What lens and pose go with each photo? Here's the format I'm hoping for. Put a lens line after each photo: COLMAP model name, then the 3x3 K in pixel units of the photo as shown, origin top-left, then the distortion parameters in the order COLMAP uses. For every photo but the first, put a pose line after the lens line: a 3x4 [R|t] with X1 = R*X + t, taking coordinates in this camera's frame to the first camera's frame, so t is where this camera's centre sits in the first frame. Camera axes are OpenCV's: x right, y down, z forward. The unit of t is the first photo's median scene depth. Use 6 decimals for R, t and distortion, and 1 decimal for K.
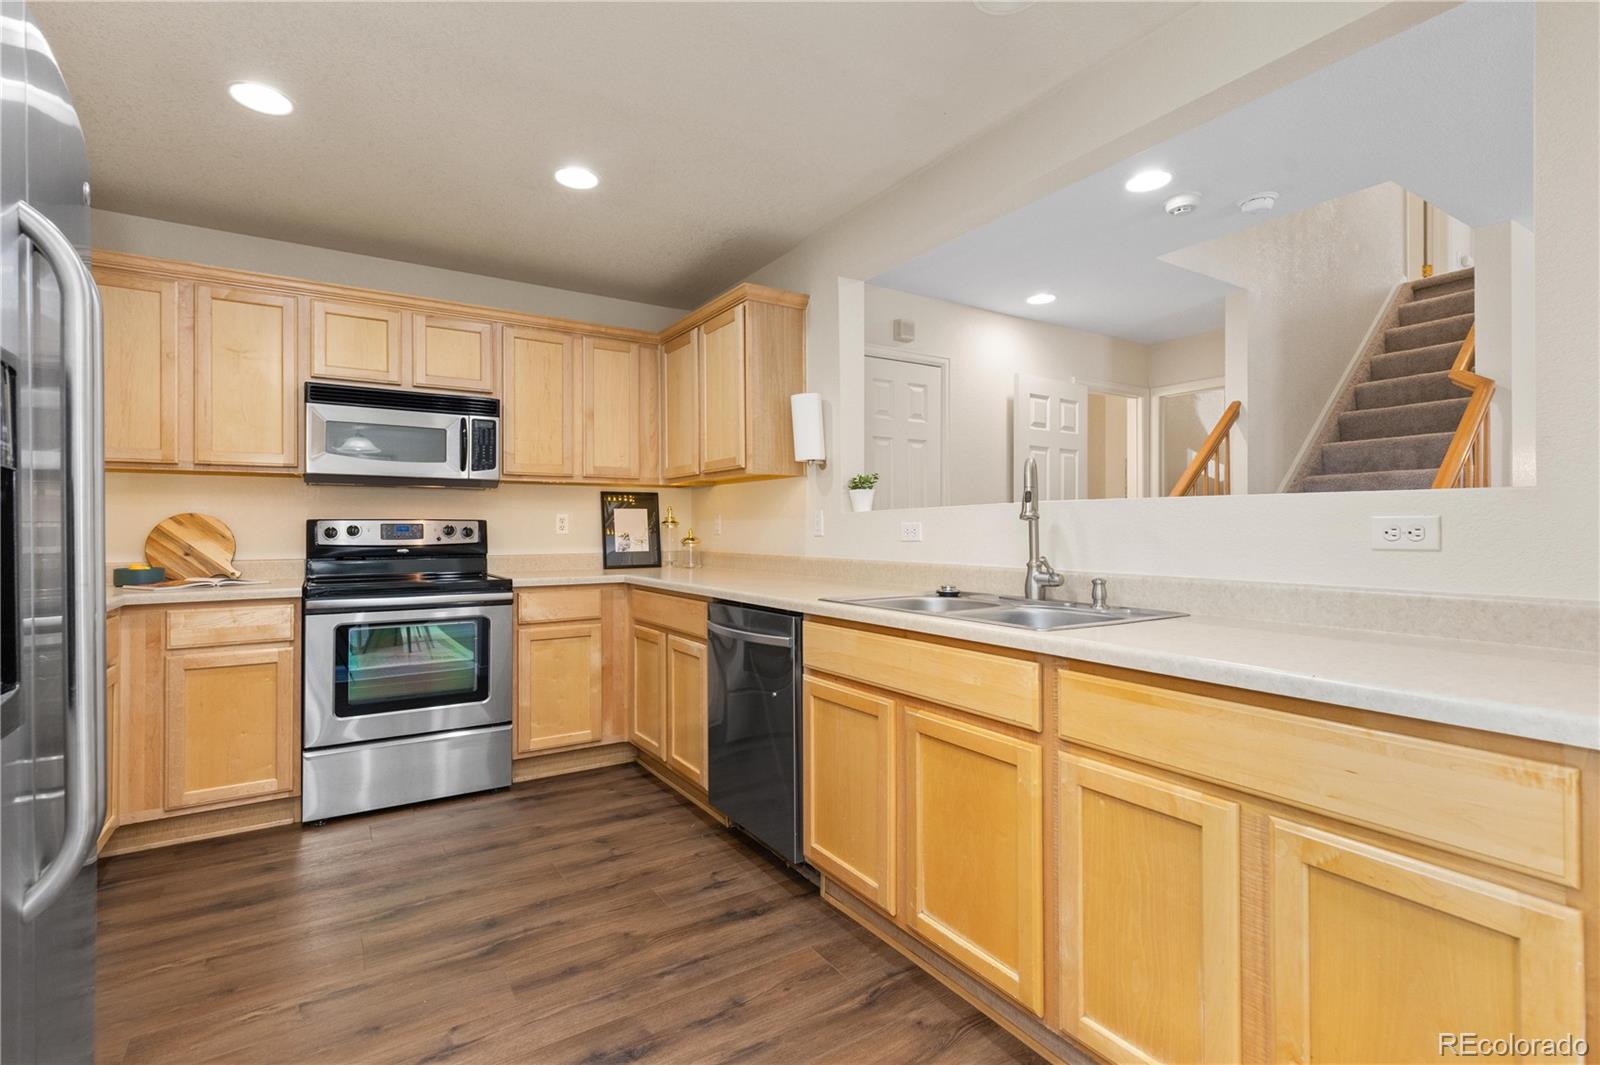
lens RADIAL K [[728.3, 0, 792.7], [0, 728.3, 530.1], [0, 0, 1]] dist [0.005045, -0.000940]
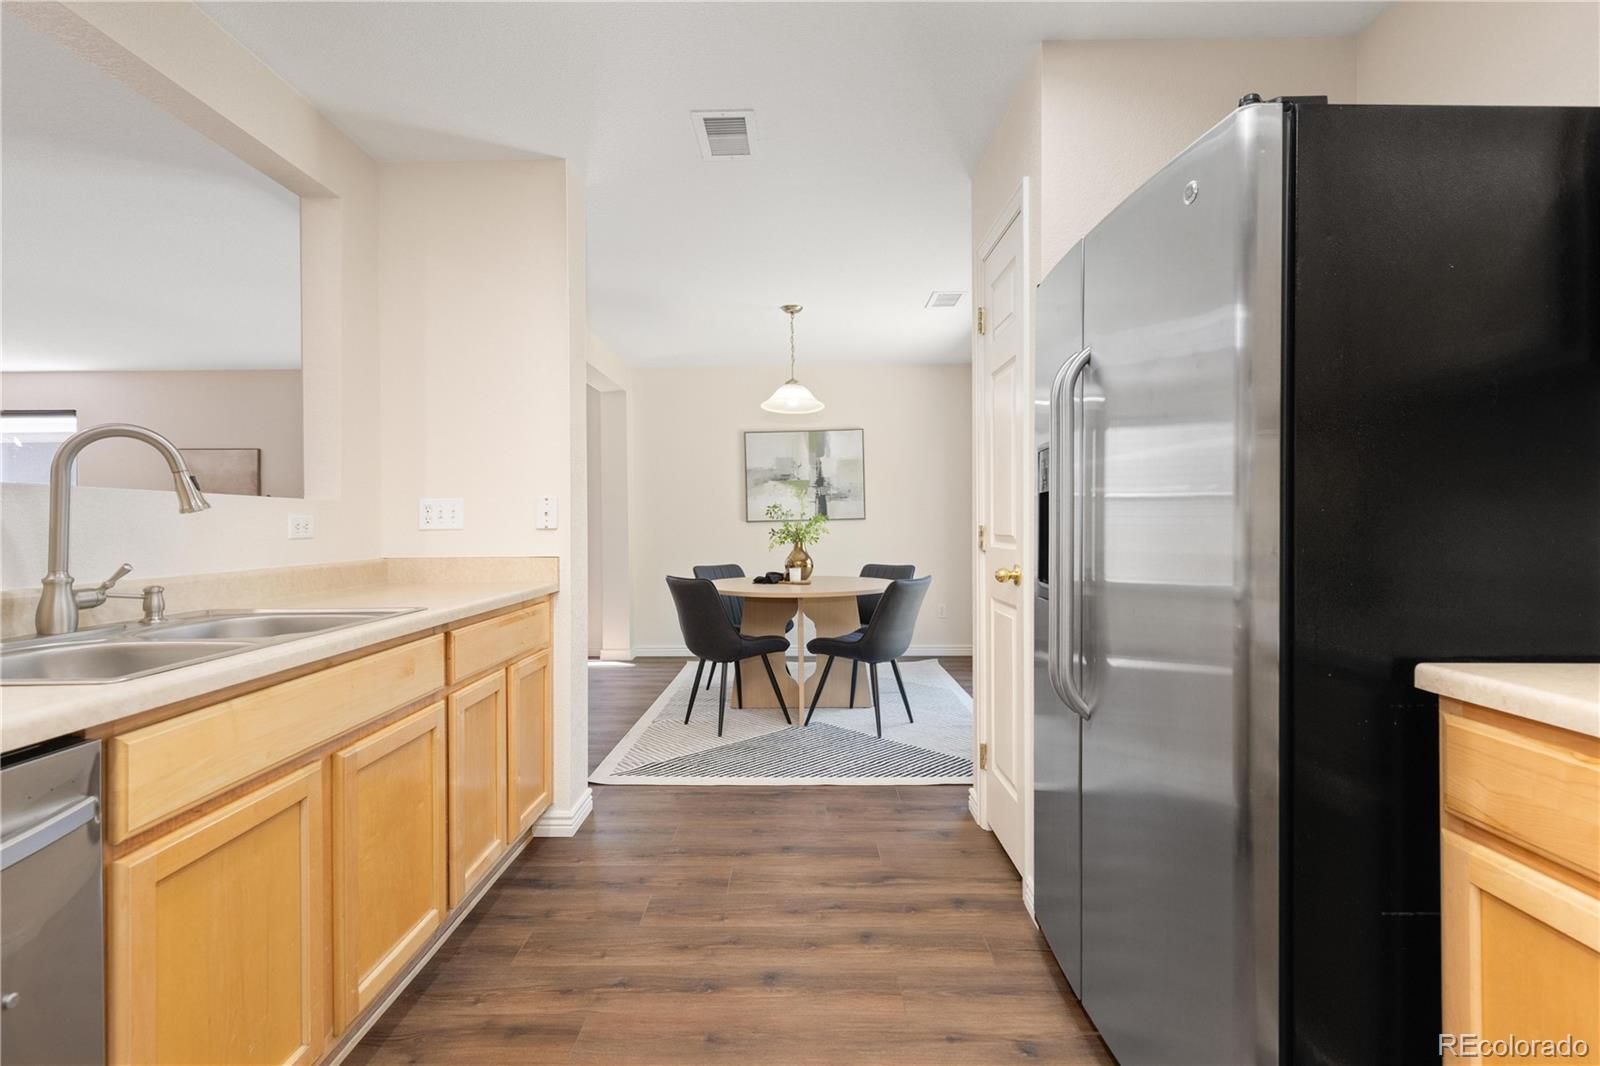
lens RADIAL K [[721.3, 0, 774.0], [0, 721.3, 526.4], [0, 0, 1]] dist [0.004552, -0.000499]
pose [[-0.819504, 0.002719, 0.573067, -0.379889], [0.010239, 0.999899, 0.009898, -0.001078], [-0.572982, 0.013979, -0.819448, 0.780796]]
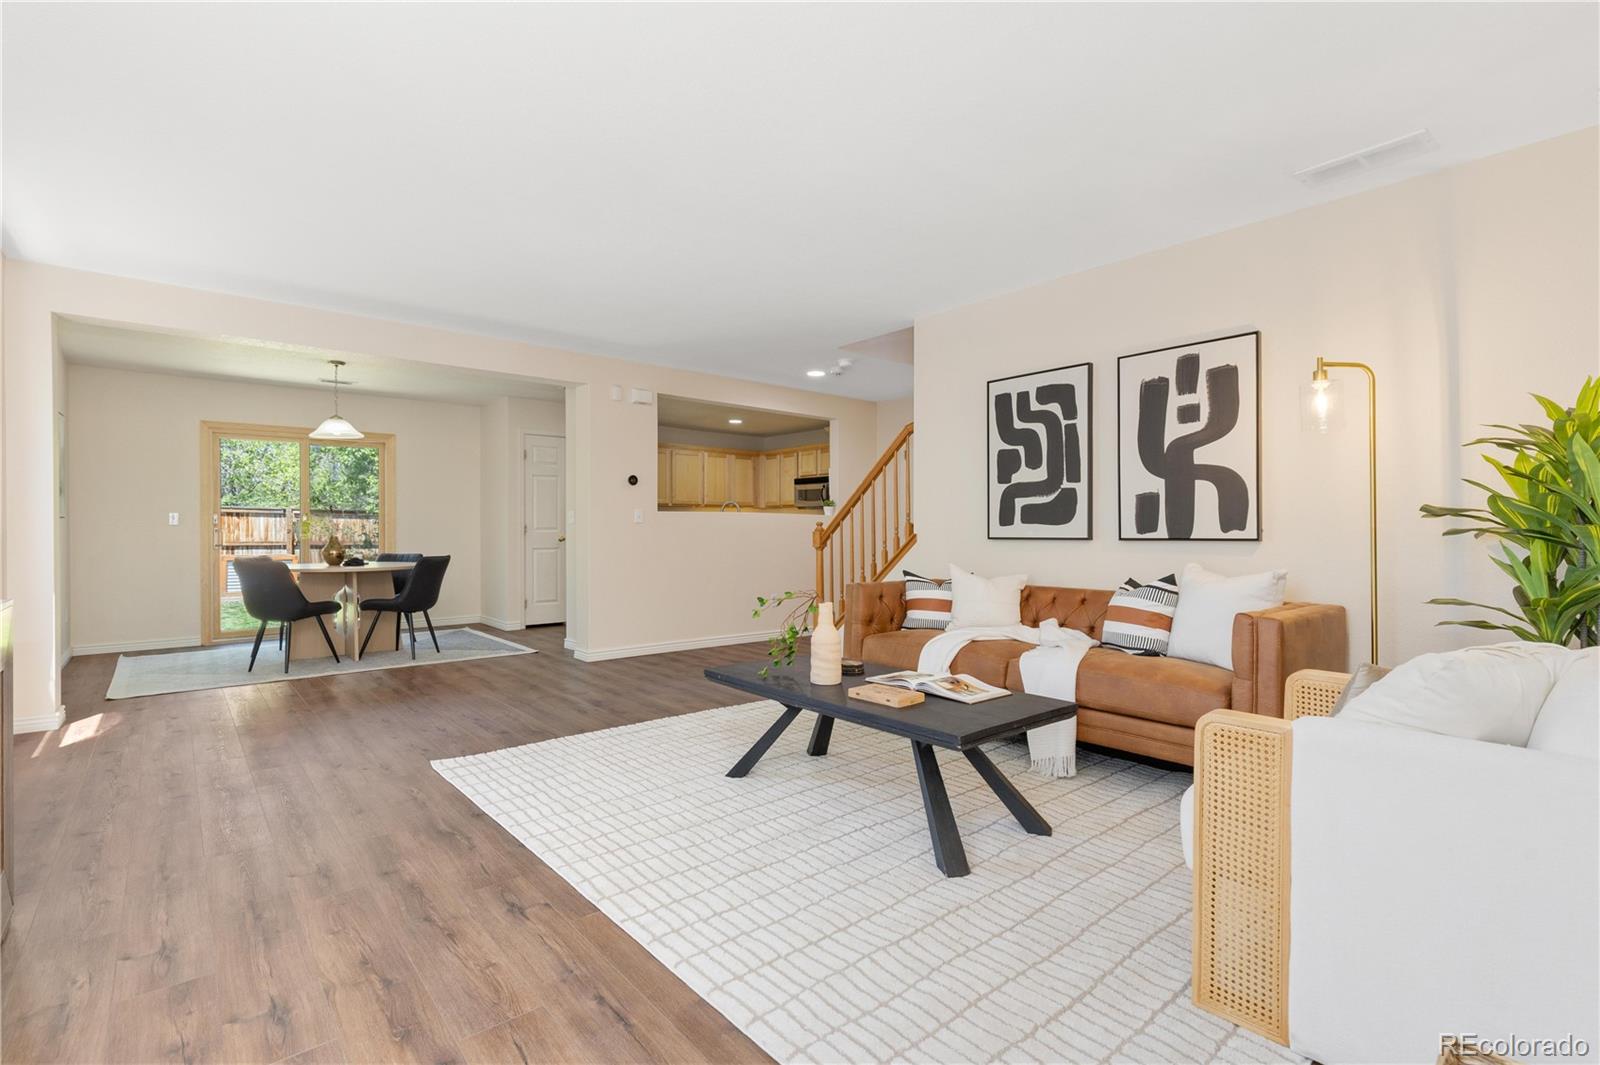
lens RADIAL K [[728.3, 0, 792.7], [0, 728.3, 530.1], [0, 0, 1]] dist [0.005045, -0.000940]
pose [[0.136391, 0.001368, -0.990654, 2.553072], [-0.001296, 0.999998, 0.001202, 0.022307], [0.990654, 0.001120, 0.136393, 0.547362]]
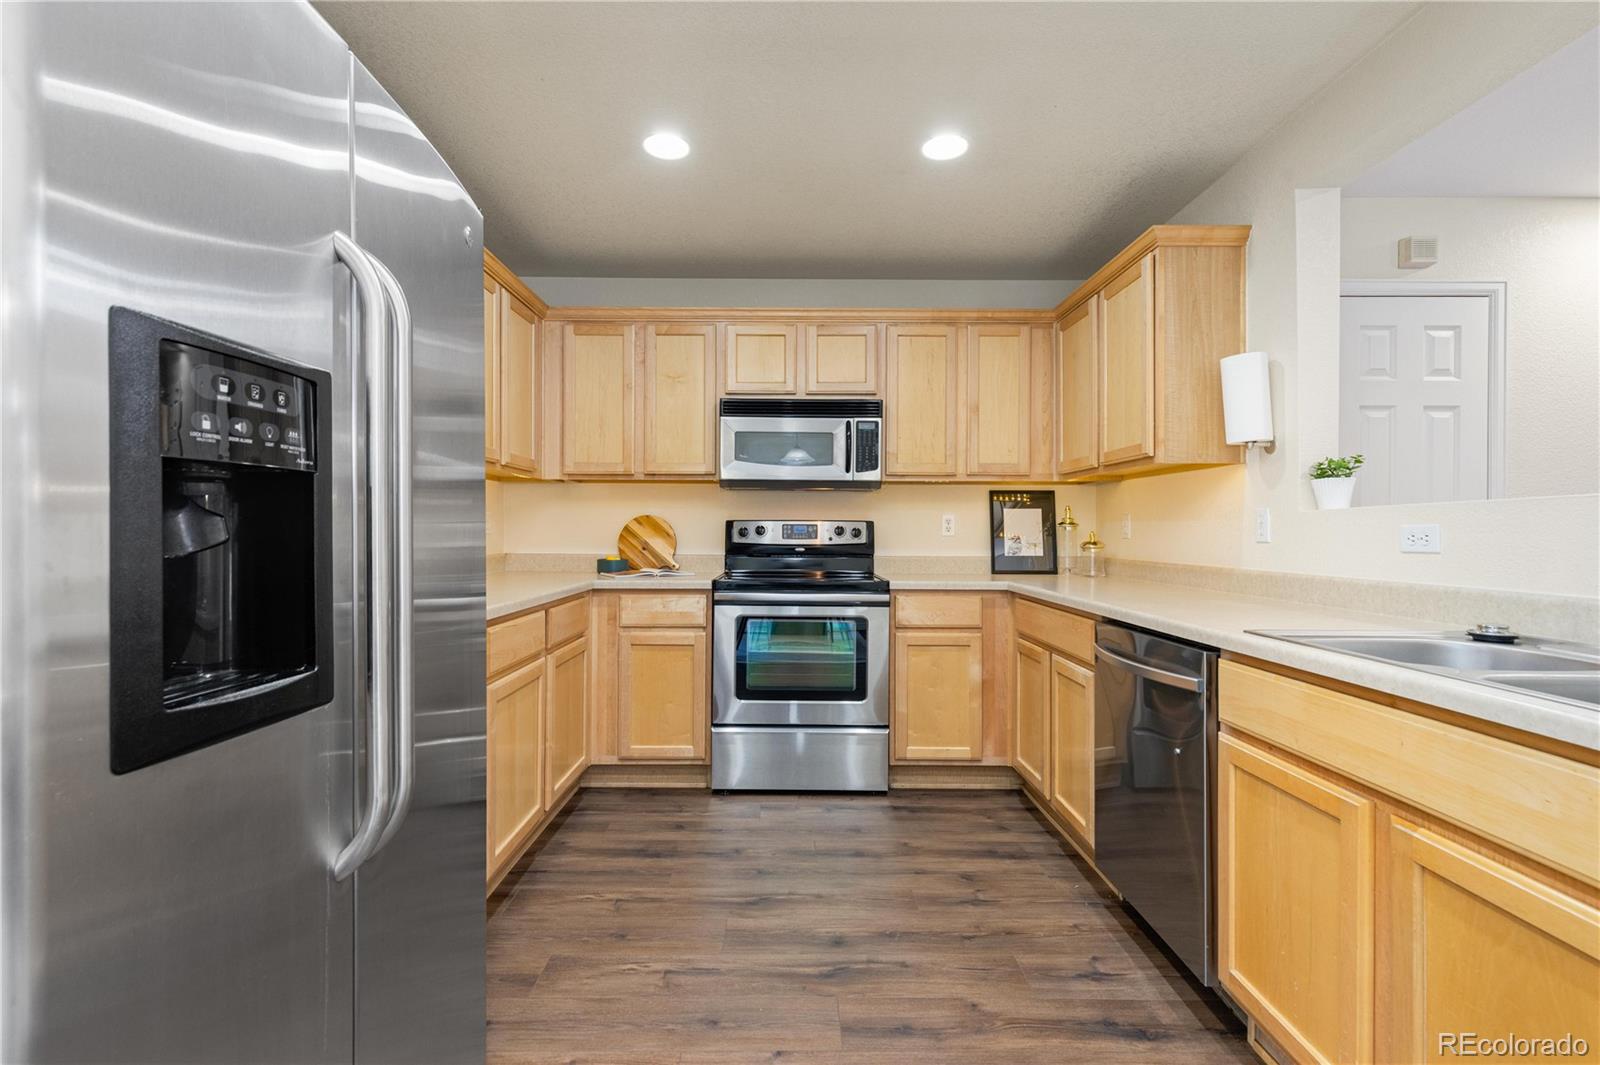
lens RADIAL K [[728.3, 0, 792.7], [0, 728.3, 530.1], [0, 0, 1]] dist [0.005045, -0.000940]
pose [[0.844620, 0.007303, -0.535317, 0.030742], [-0.008560, 0.999963, 0.000135, -0.000382], [0.535299, 0.004468, 0.844651, 0.108239]]
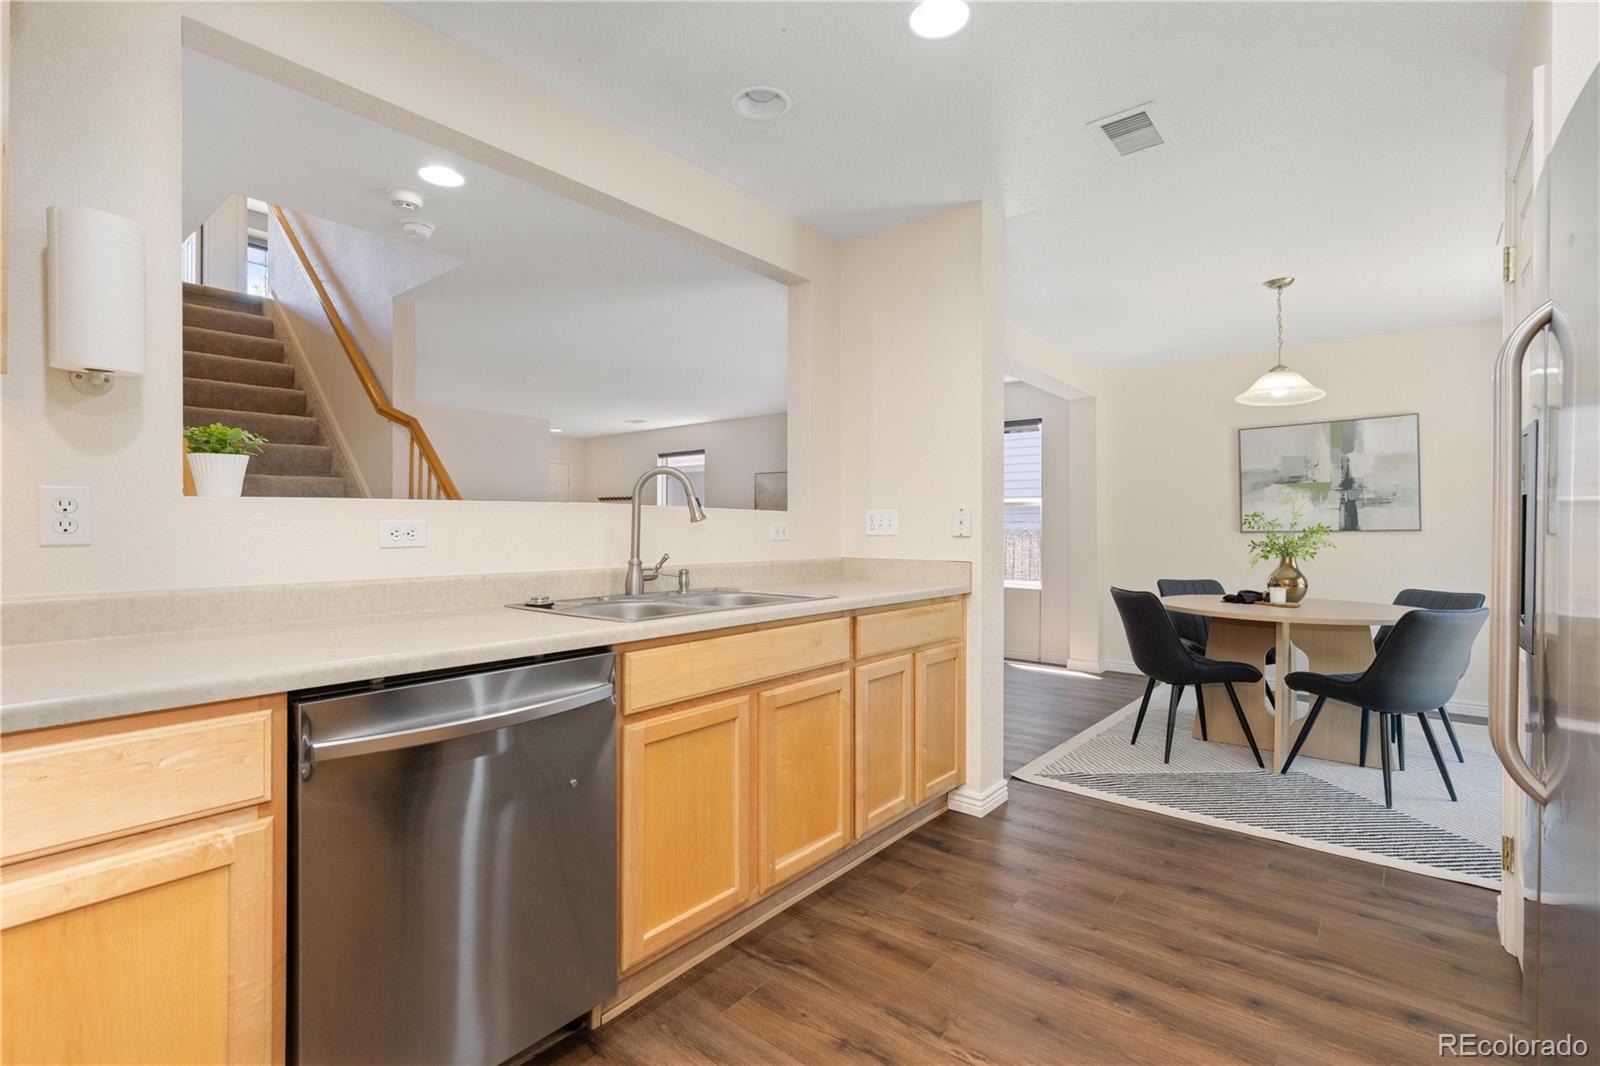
lens RADIAL K [[717.8, 0, 794.8], [0, 717.8, 535.8], [0, 0, 1]] dist [0.011300, -0.000782]
pose [[-0.290409, -0.007976, 0.956869, -0.508615], [0.000287, 0.999964, 0.008422, -0.001254], [-0.956903, 0.002721, -0.290397, 0.725780]]
